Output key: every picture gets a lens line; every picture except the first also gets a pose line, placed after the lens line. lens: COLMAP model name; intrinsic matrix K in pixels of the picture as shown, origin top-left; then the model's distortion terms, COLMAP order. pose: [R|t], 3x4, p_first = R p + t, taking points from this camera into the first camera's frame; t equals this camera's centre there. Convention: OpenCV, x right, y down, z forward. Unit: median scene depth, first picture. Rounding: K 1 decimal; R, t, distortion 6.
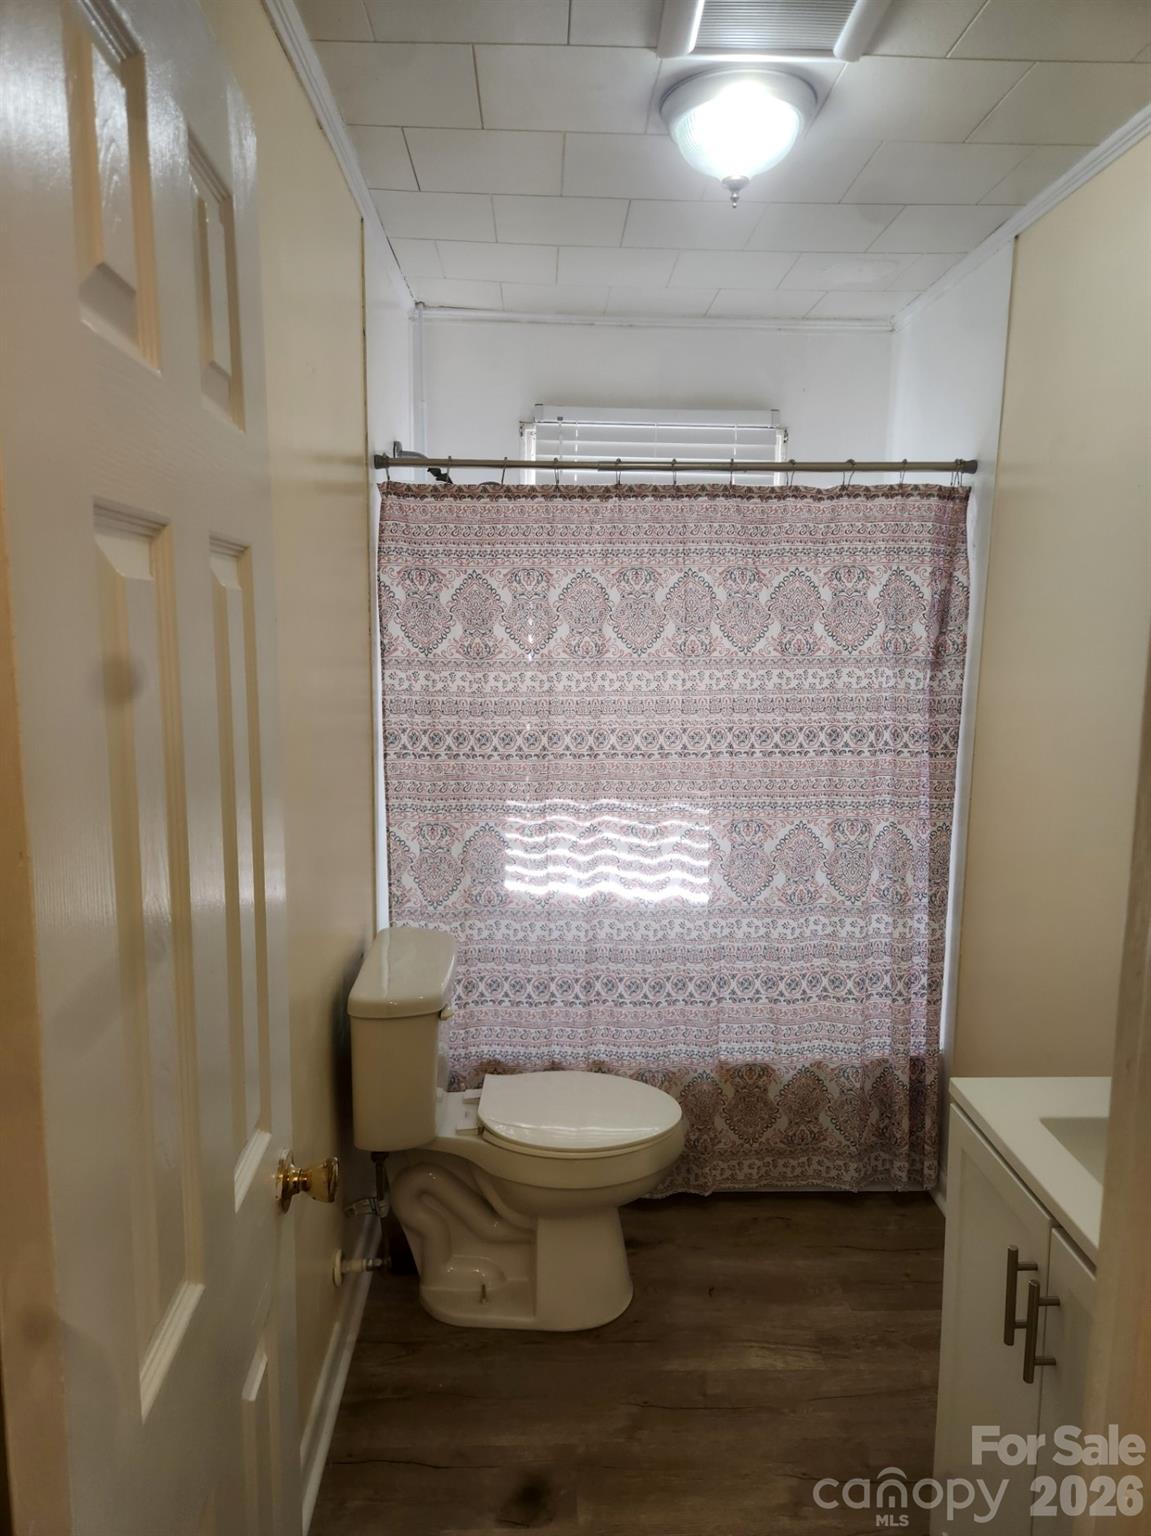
lens RADIAL K [[1043.2, 0, 566.5], [0, 1043.2, 759.3], [0, 0, 1]] dist [0.107938, -0.109253]
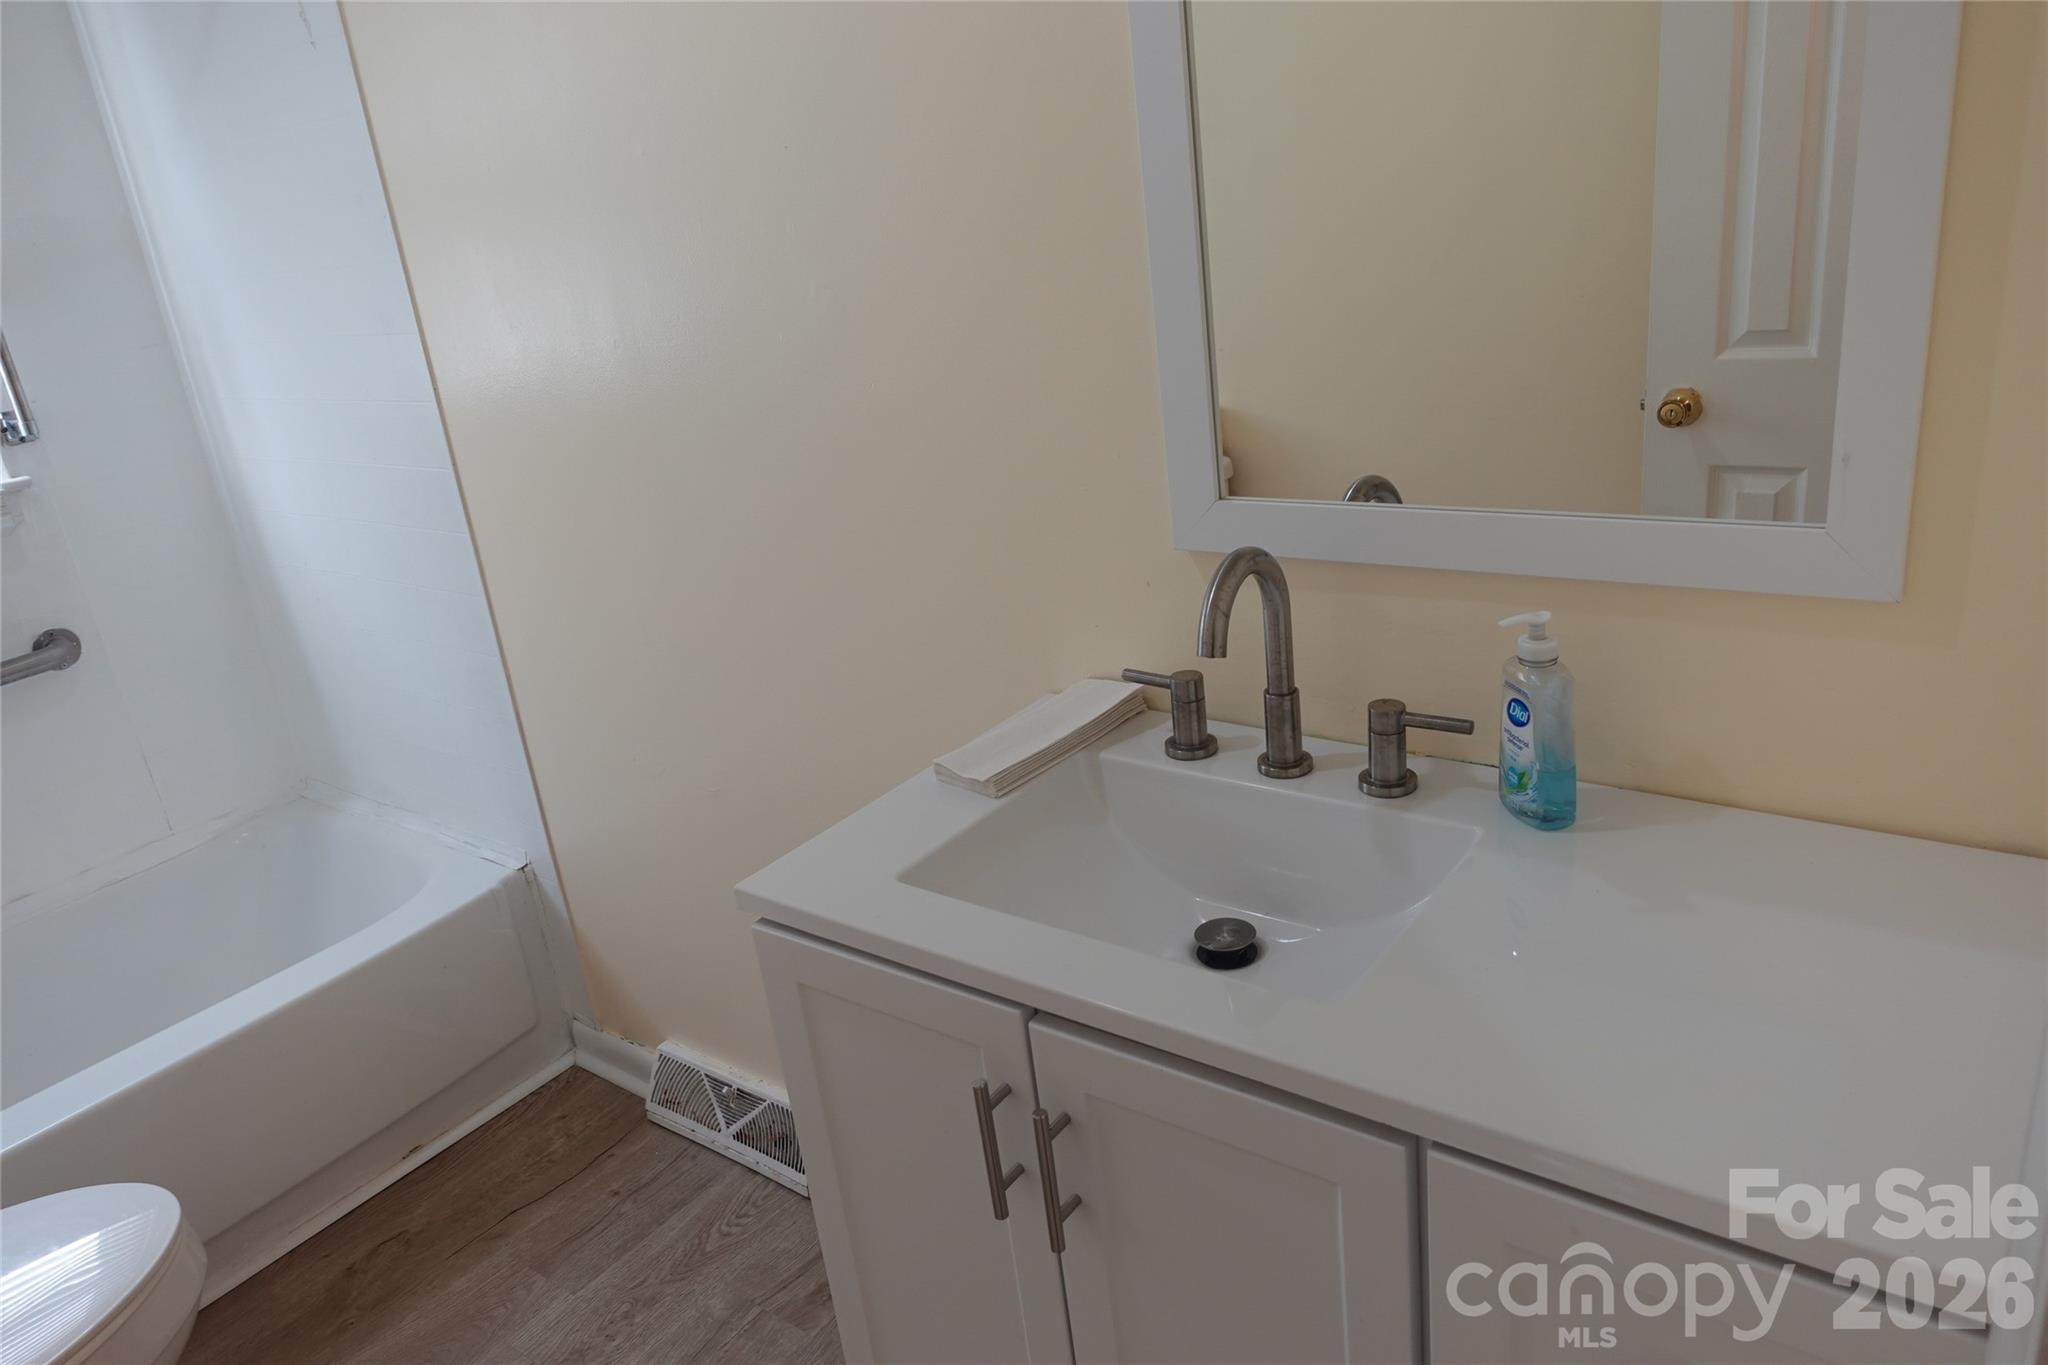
lens RADIAL K [[1416.4, 0, 971.3], [0, 1416.4, 696.0], [0, 0, 1]] dist [0.002470, 0.001509]
pose [[0.621003, -0.356283, 0.698153, -0.042209], [0.232737, 0.934364, 0.269809, 0.018173], [-0.748457, -0.005067, 0.663163, 0.274291]]
